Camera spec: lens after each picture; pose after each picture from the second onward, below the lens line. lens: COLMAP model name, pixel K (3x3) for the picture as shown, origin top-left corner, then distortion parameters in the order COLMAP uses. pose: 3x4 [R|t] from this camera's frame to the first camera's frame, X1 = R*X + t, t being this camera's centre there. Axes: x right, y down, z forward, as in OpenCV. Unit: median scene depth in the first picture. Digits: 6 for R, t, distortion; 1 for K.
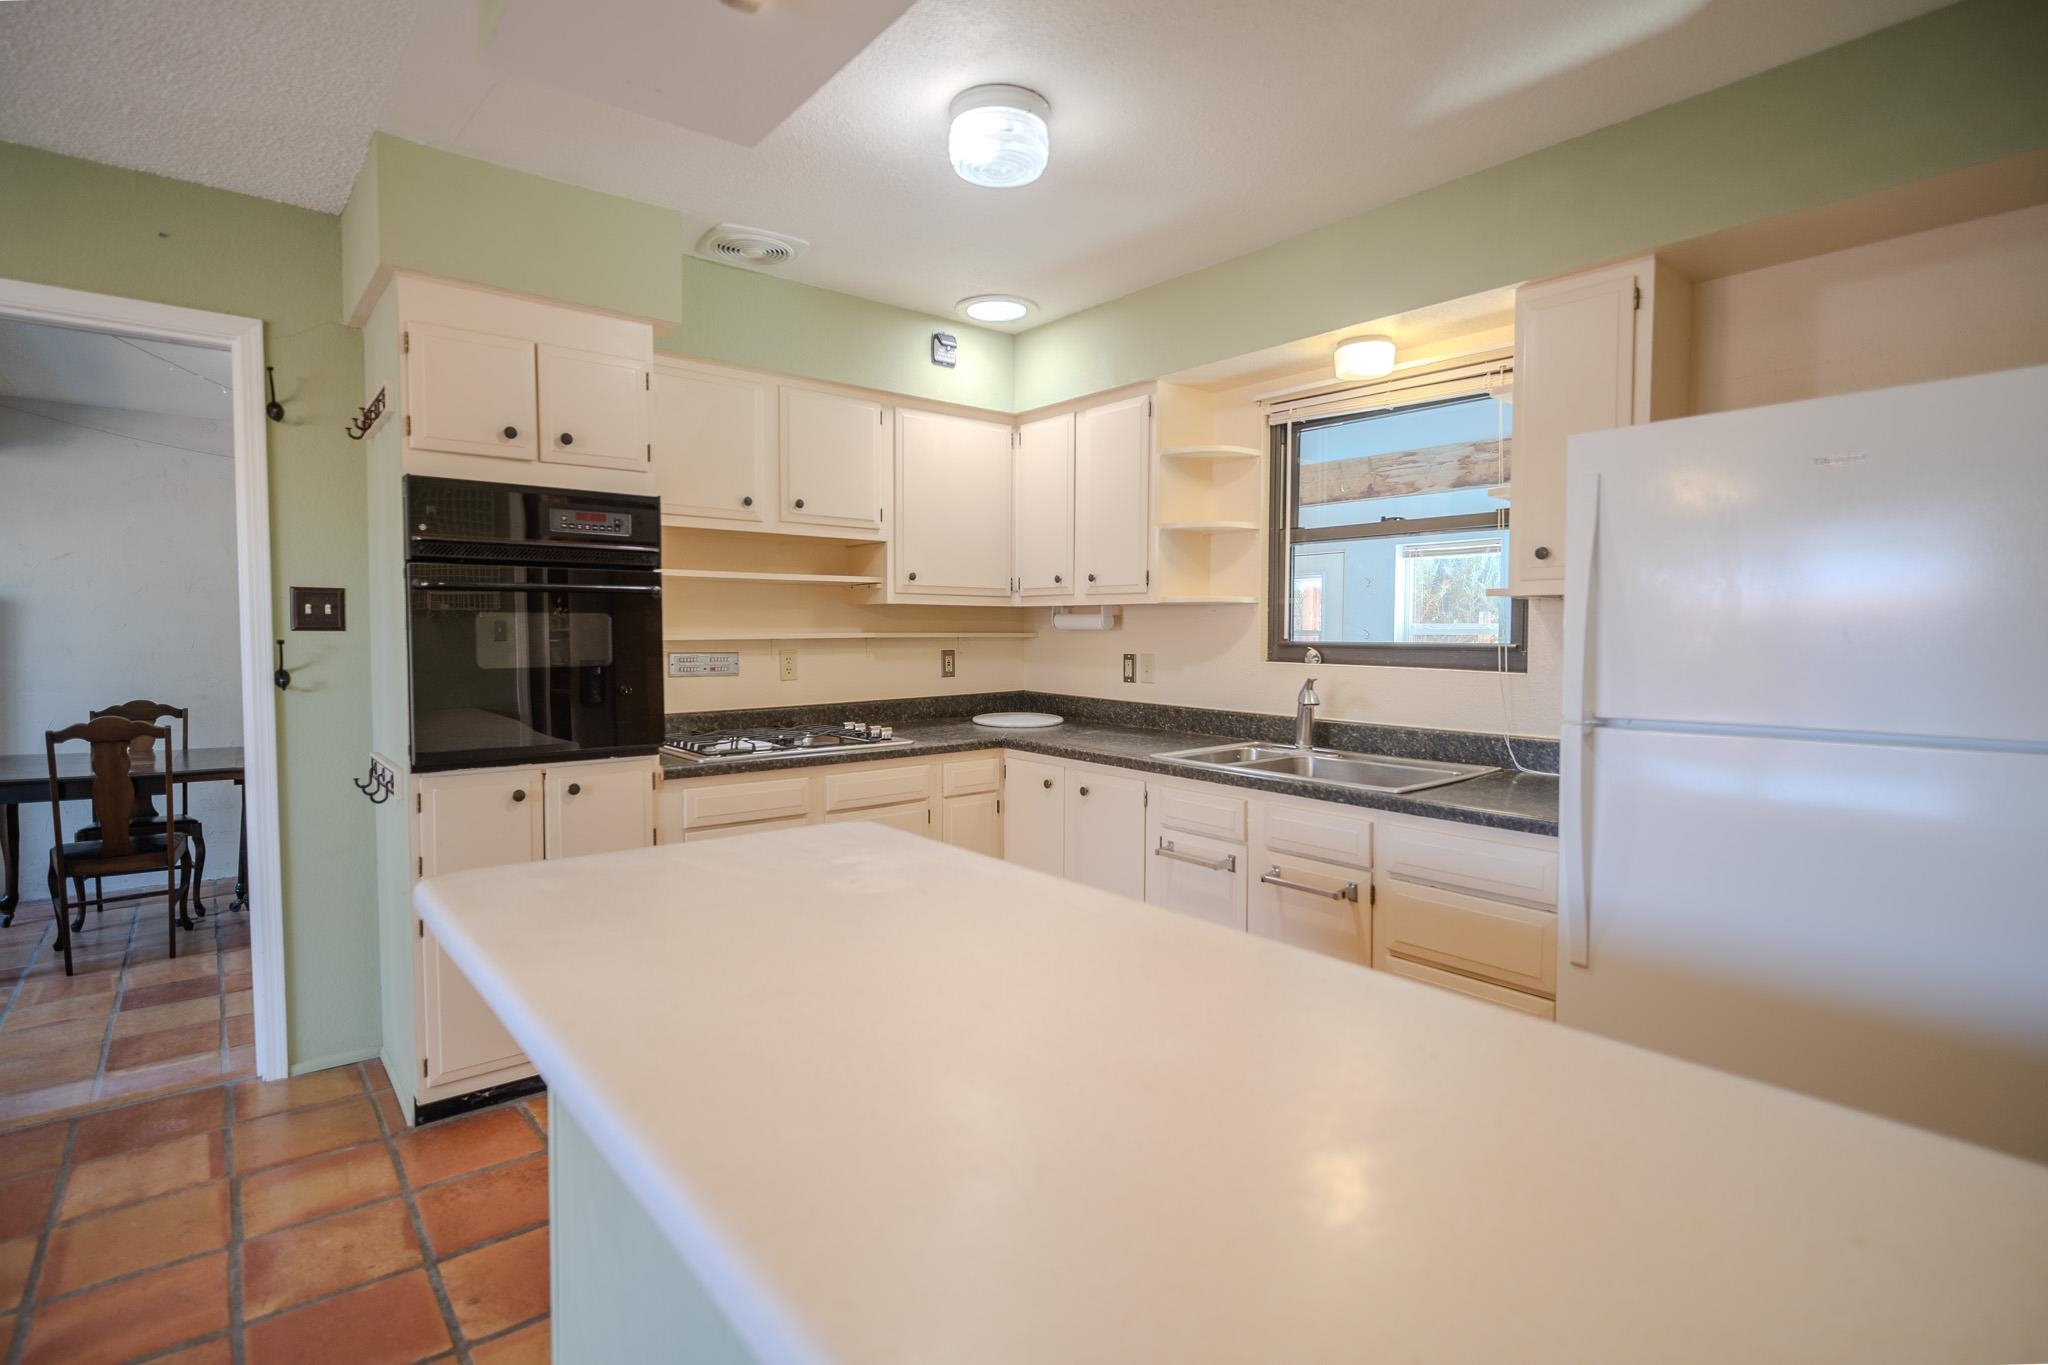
lens RADIAL K [[956.2, 0, 1025.8], [0, 956.2, 679.1], [0, 0, 1]] dist [-0.006264, -0.003354]
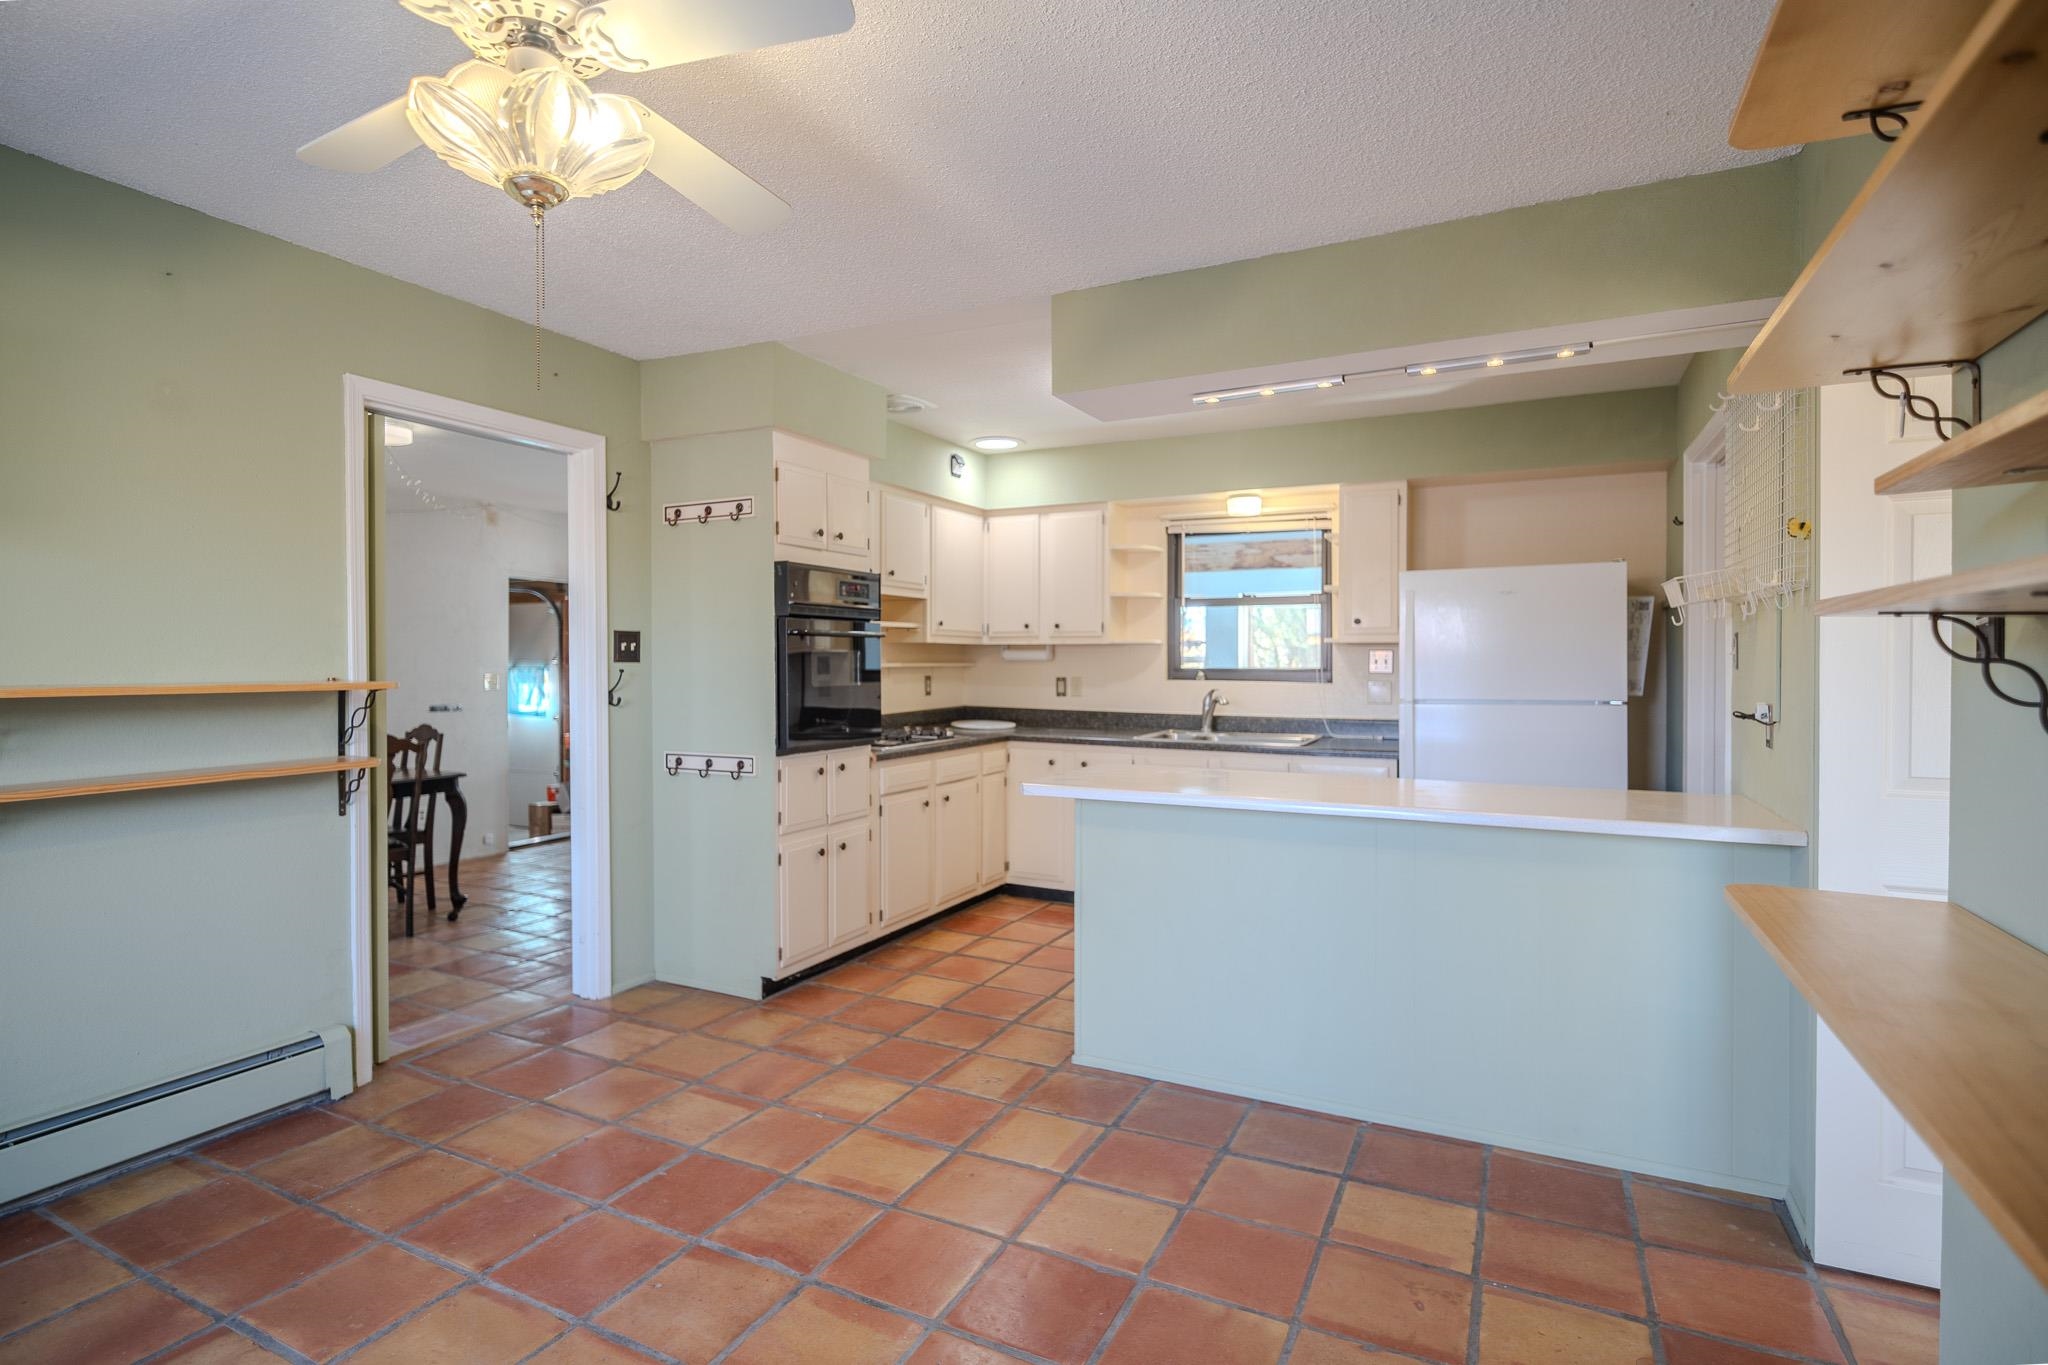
lens RADIAL K [[956.2, 0, 1026.6], [0, 956.2, 674.9], [0, 0, 1]] dist [-0.006264, -0.003354]
pose [[0.921461, -0.007477, 0.388398, -0.582238], [0.021626, 0.999252, -0.032072, 0.018108], [-0.387868, 0.037952, 0.920933, -0.372520]]
